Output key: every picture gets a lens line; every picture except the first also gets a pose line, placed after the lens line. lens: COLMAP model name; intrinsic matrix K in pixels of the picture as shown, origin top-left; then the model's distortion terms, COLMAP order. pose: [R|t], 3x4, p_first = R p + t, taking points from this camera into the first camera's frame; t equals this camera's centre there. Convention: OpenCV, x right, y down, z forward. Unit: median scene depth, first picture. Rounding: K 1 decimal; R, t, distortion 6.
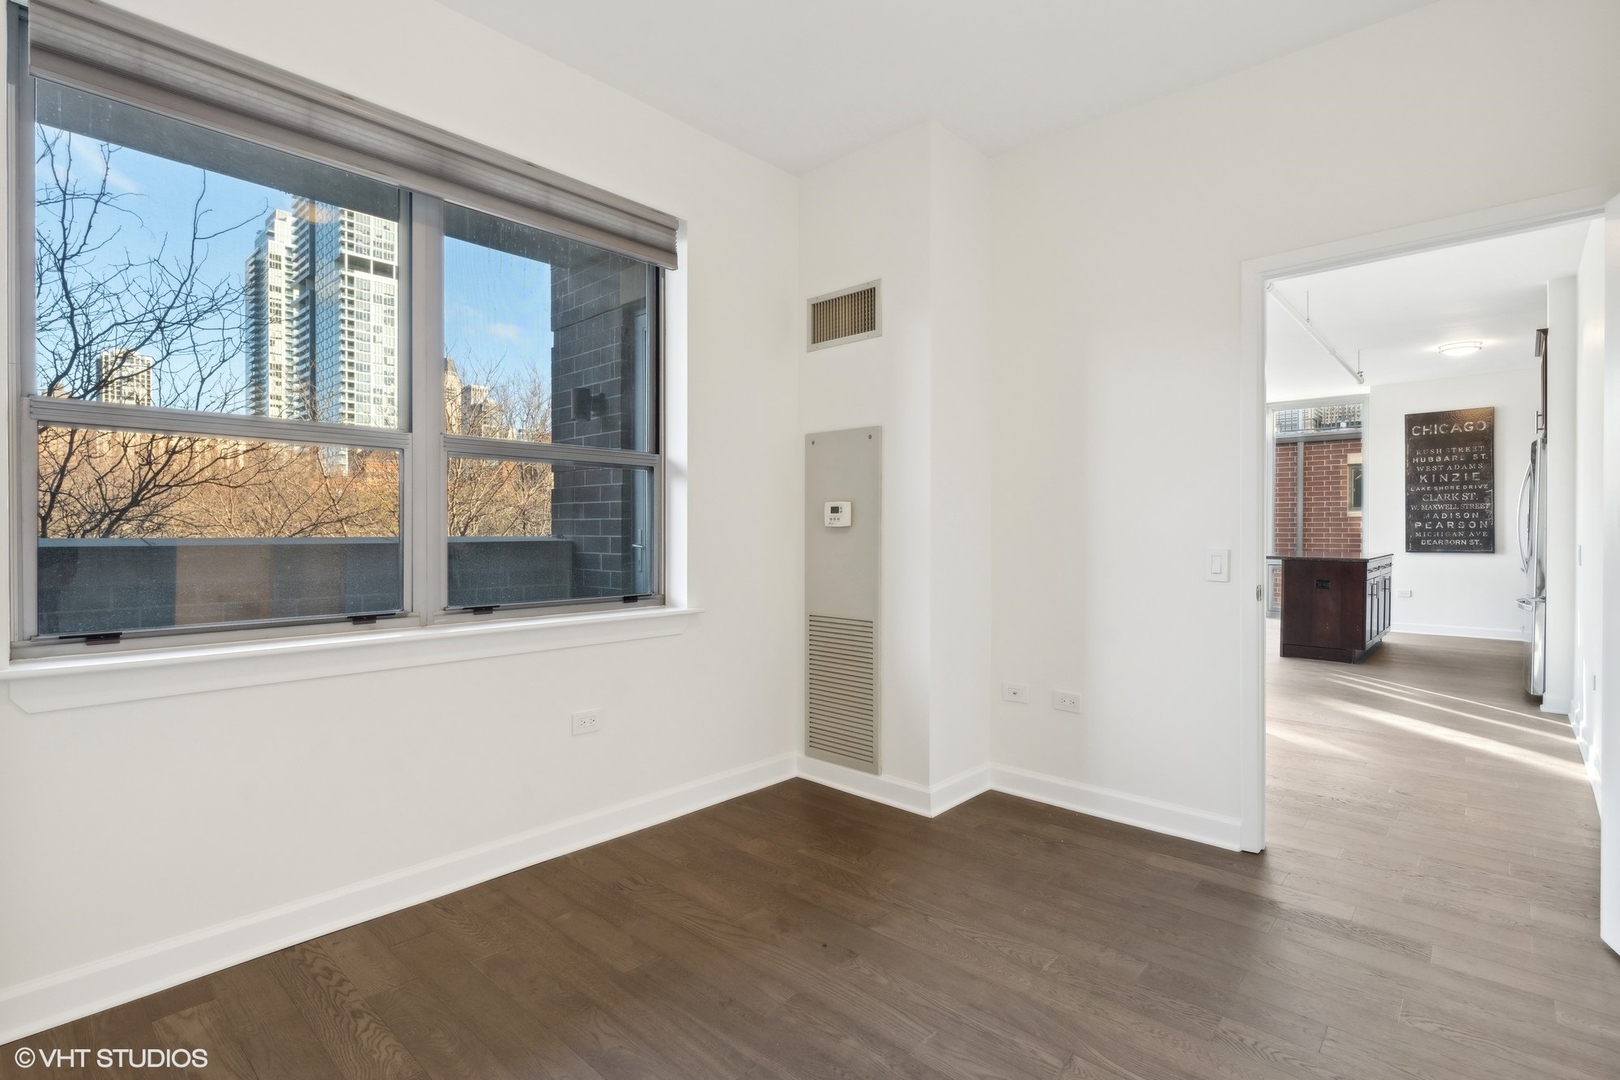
lens RADIAL K [[684.0, 0, 905.7], [0, 684.0, 532.7], [0, 0, 1]] dist [-0.000312, 0.000063]
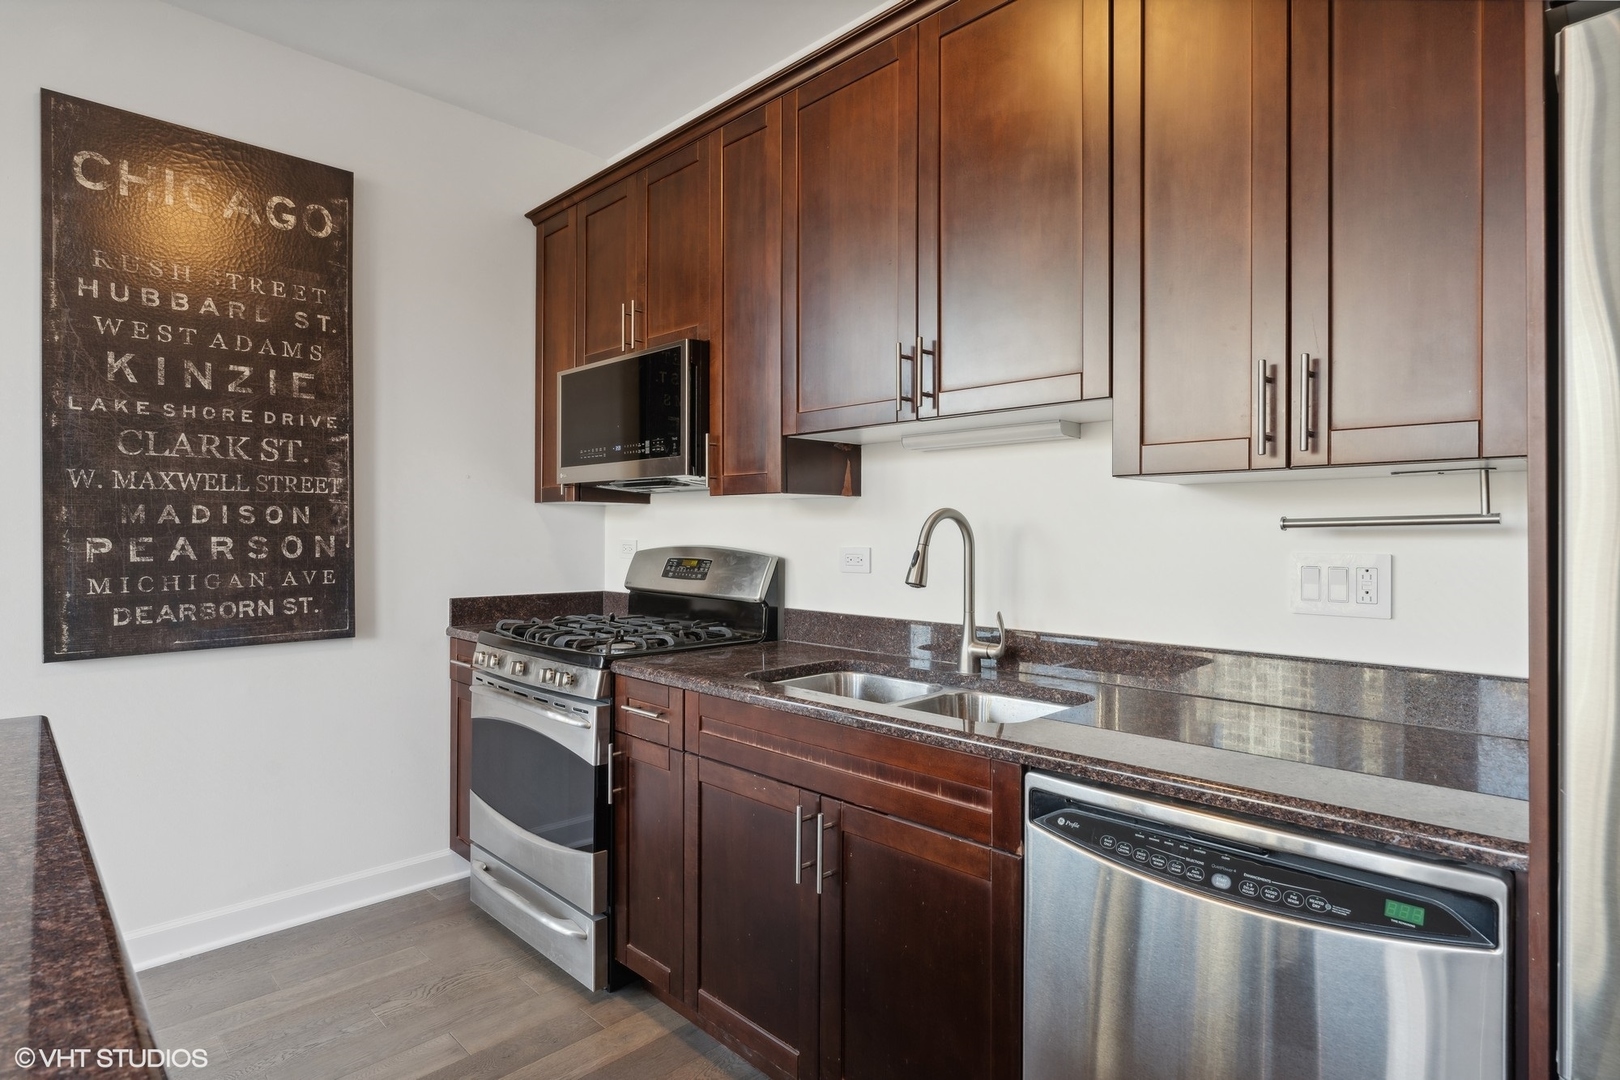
lens RADIAL K [[864.2, 0, 858.3], [0, 864.2, 531.3], [0, 0, 1]] dist [-0.003803, -0.000676]
pose [[0.074395, 0.006416, 0.997208, 0.469140], [0.004734, 0.999966, -0.006787, -0.014591], [-0.997218, 0.005225, 0.074362, 0.719165]]
